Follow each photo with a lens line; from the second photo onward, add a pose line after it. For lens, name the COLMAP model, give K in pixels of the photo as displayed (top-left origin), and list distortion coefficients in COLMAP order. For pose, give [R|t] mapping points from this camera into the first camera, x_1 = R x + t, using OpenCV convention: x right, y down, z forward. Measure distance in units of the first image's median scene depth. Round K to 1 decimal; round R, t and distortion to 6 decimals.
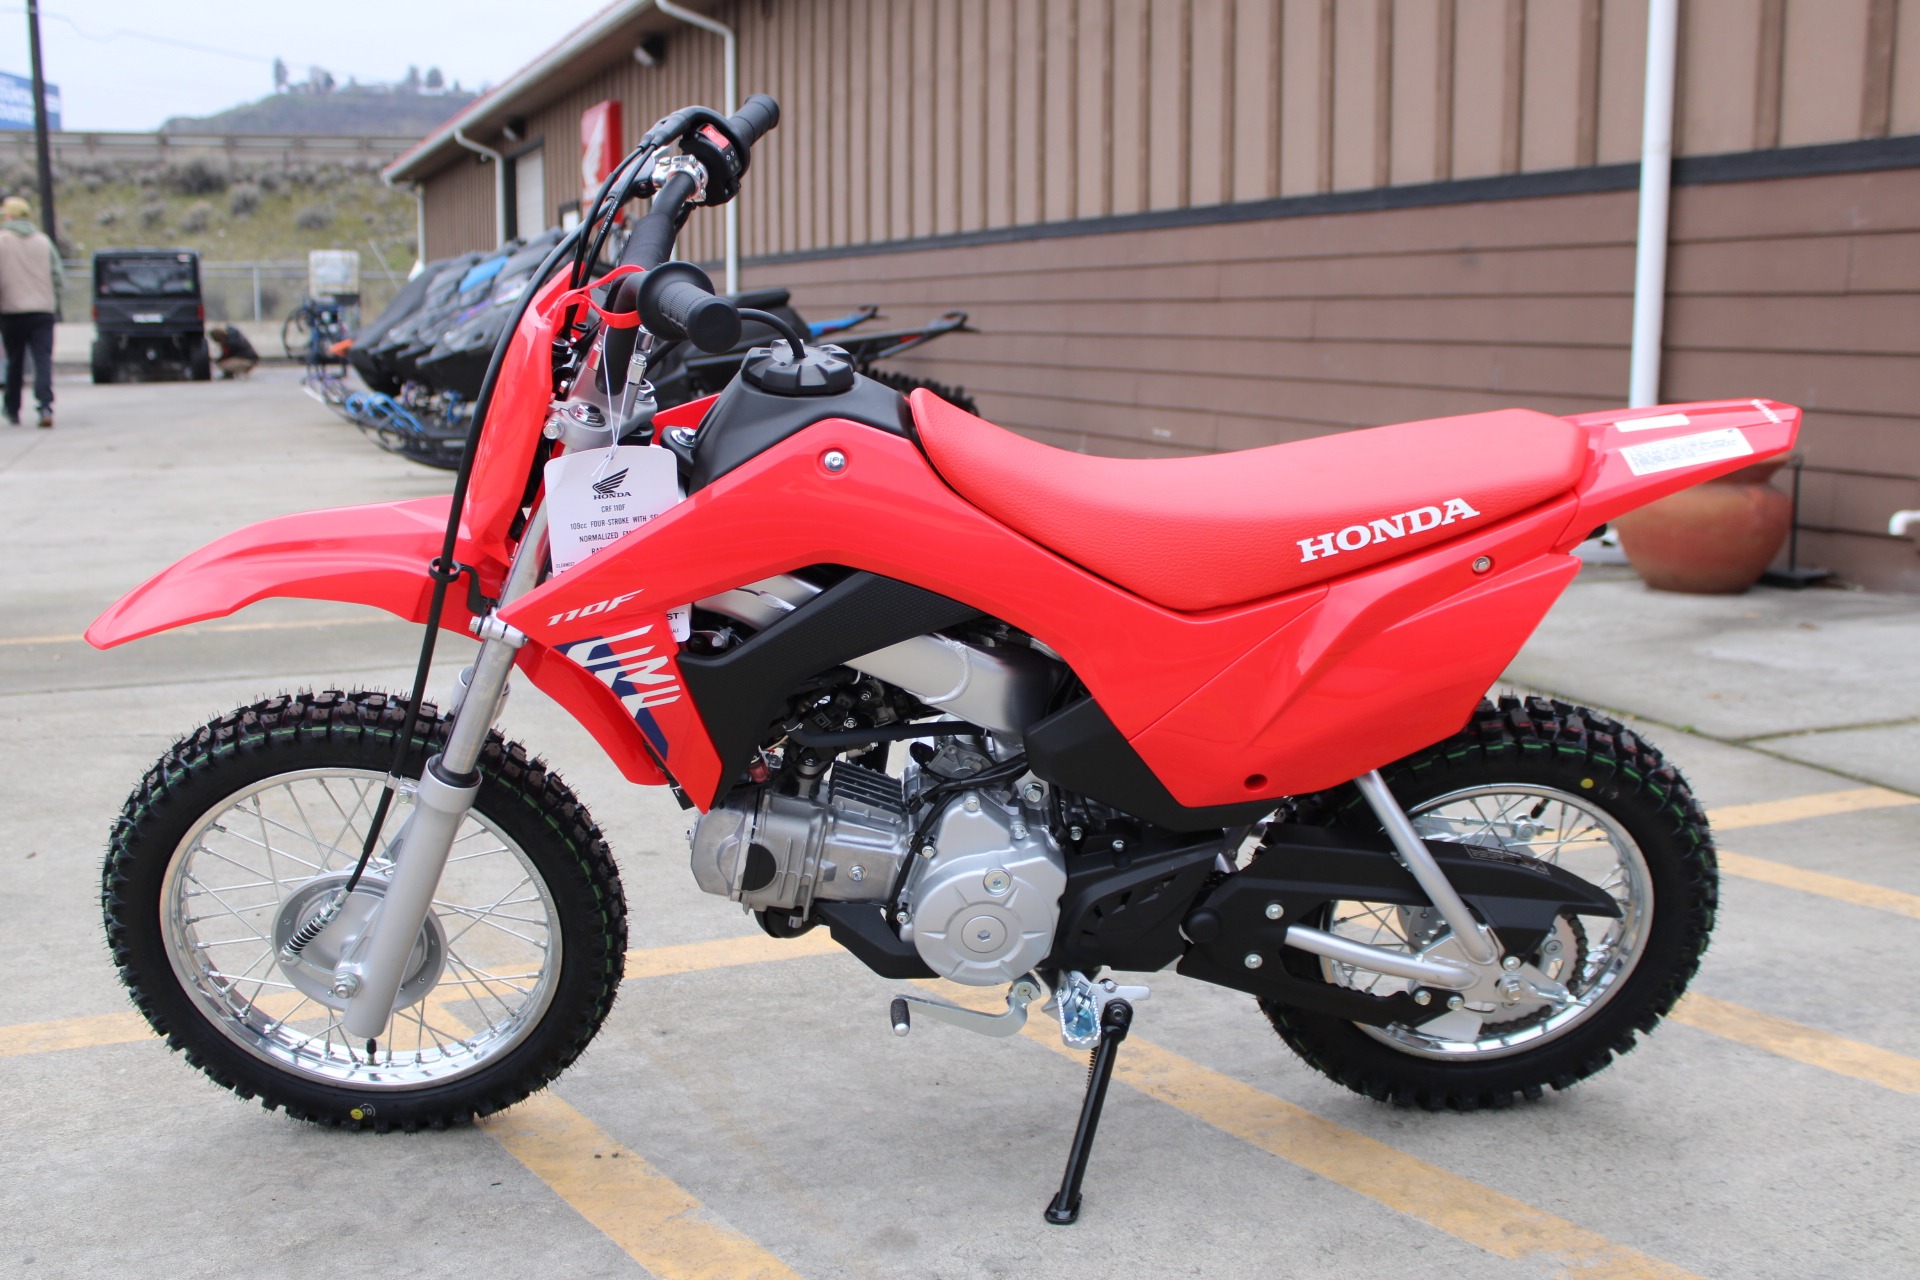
lens RADIAL K [[1927.0, 0, 960.0], [0, 1927.0, 640.0], [0, 0, 1]] dist [-0.119386, 0.098332]
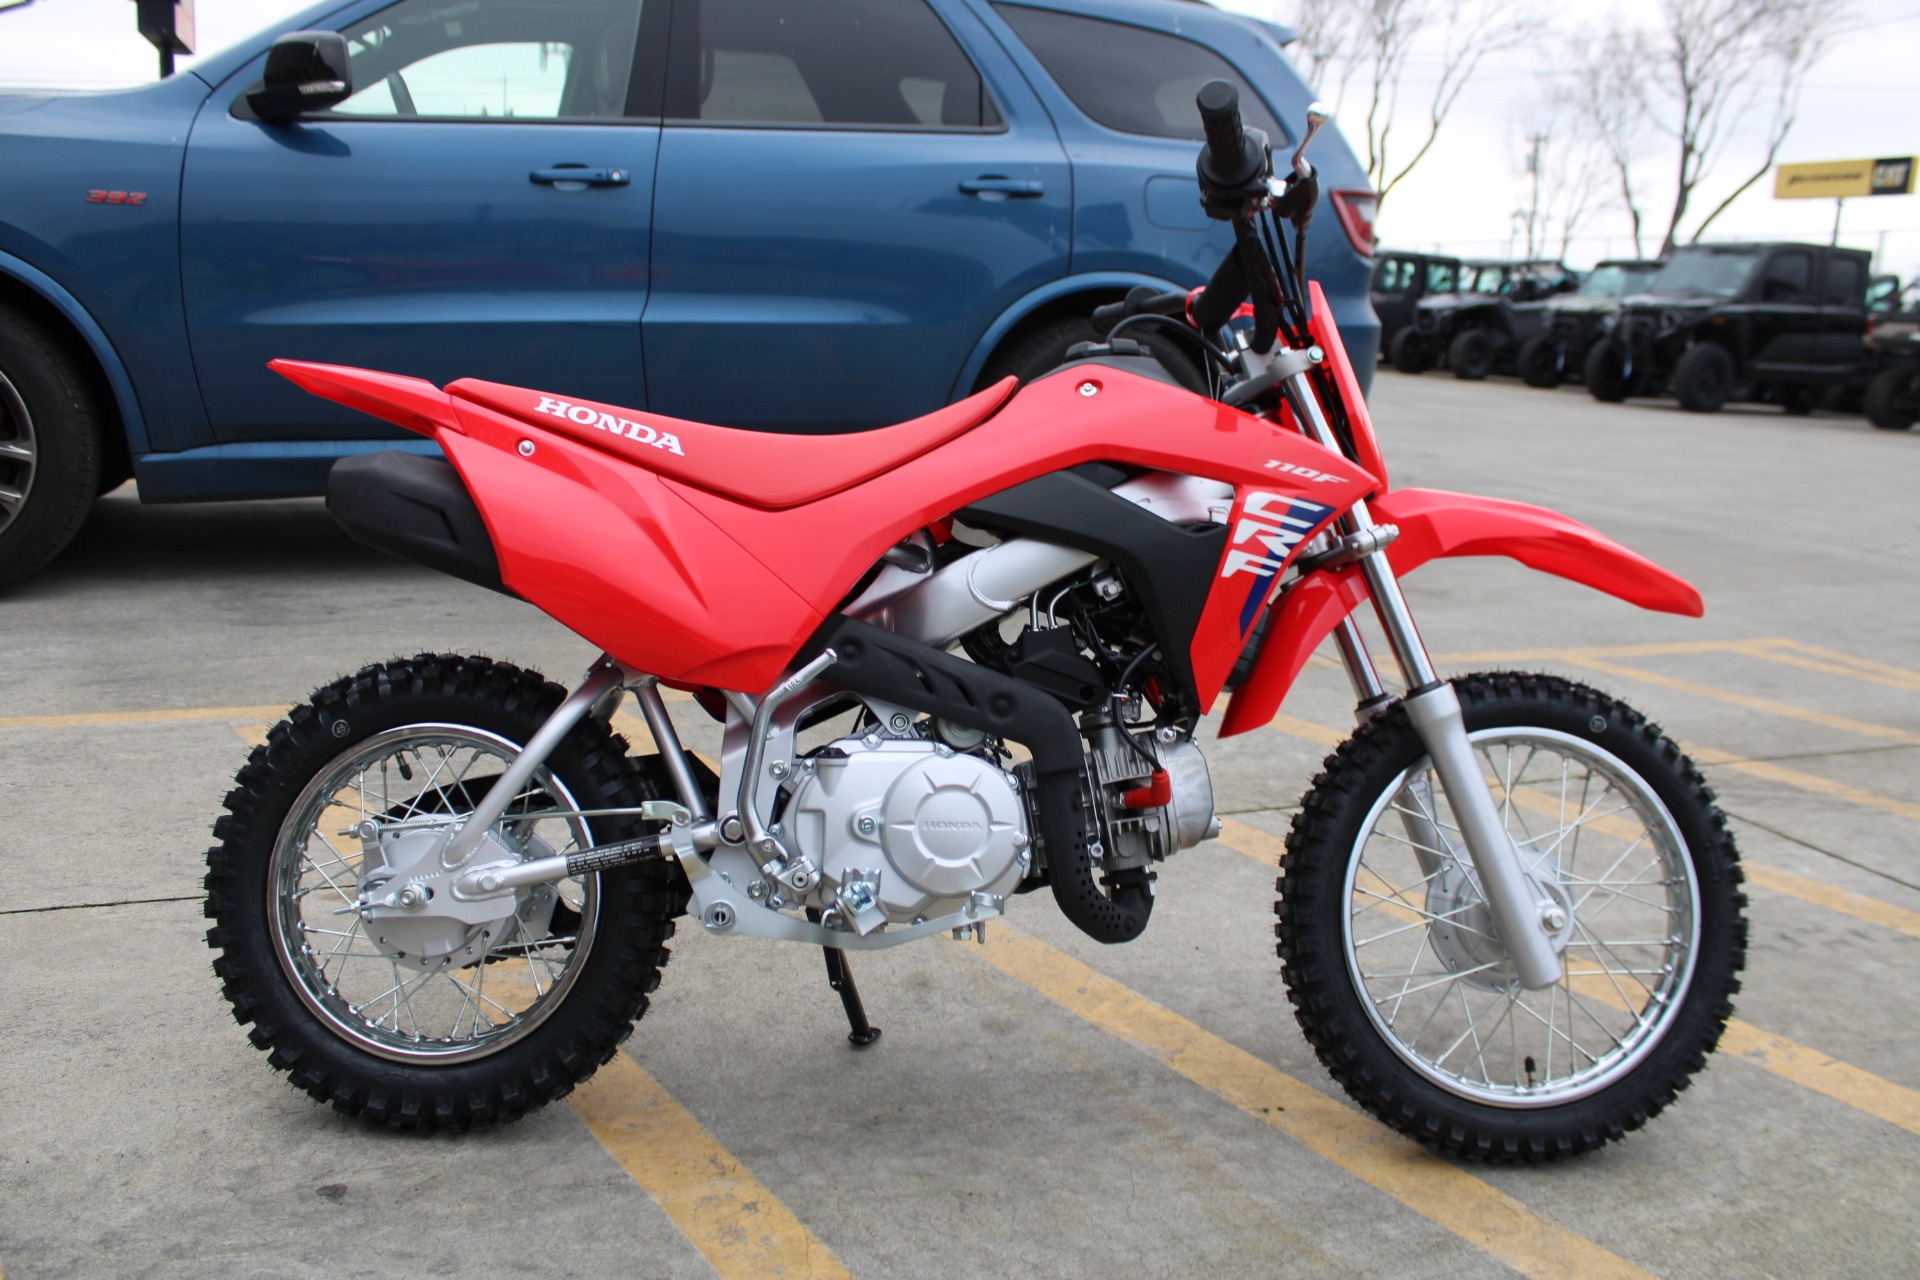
lens RADIAL K [[1599.1, 0, 960.0], [0, 1599.1, 640.0], [0, 0, 1]] dist [-0.162090, 0.135274]
pose [[-0.999018, -0.044063, -0.004728, 0.008464], [-0.042694, 0.928347, 0.369254, -0.285111], [-0.011882, 0.369093, -0.929316, 1.652043]]
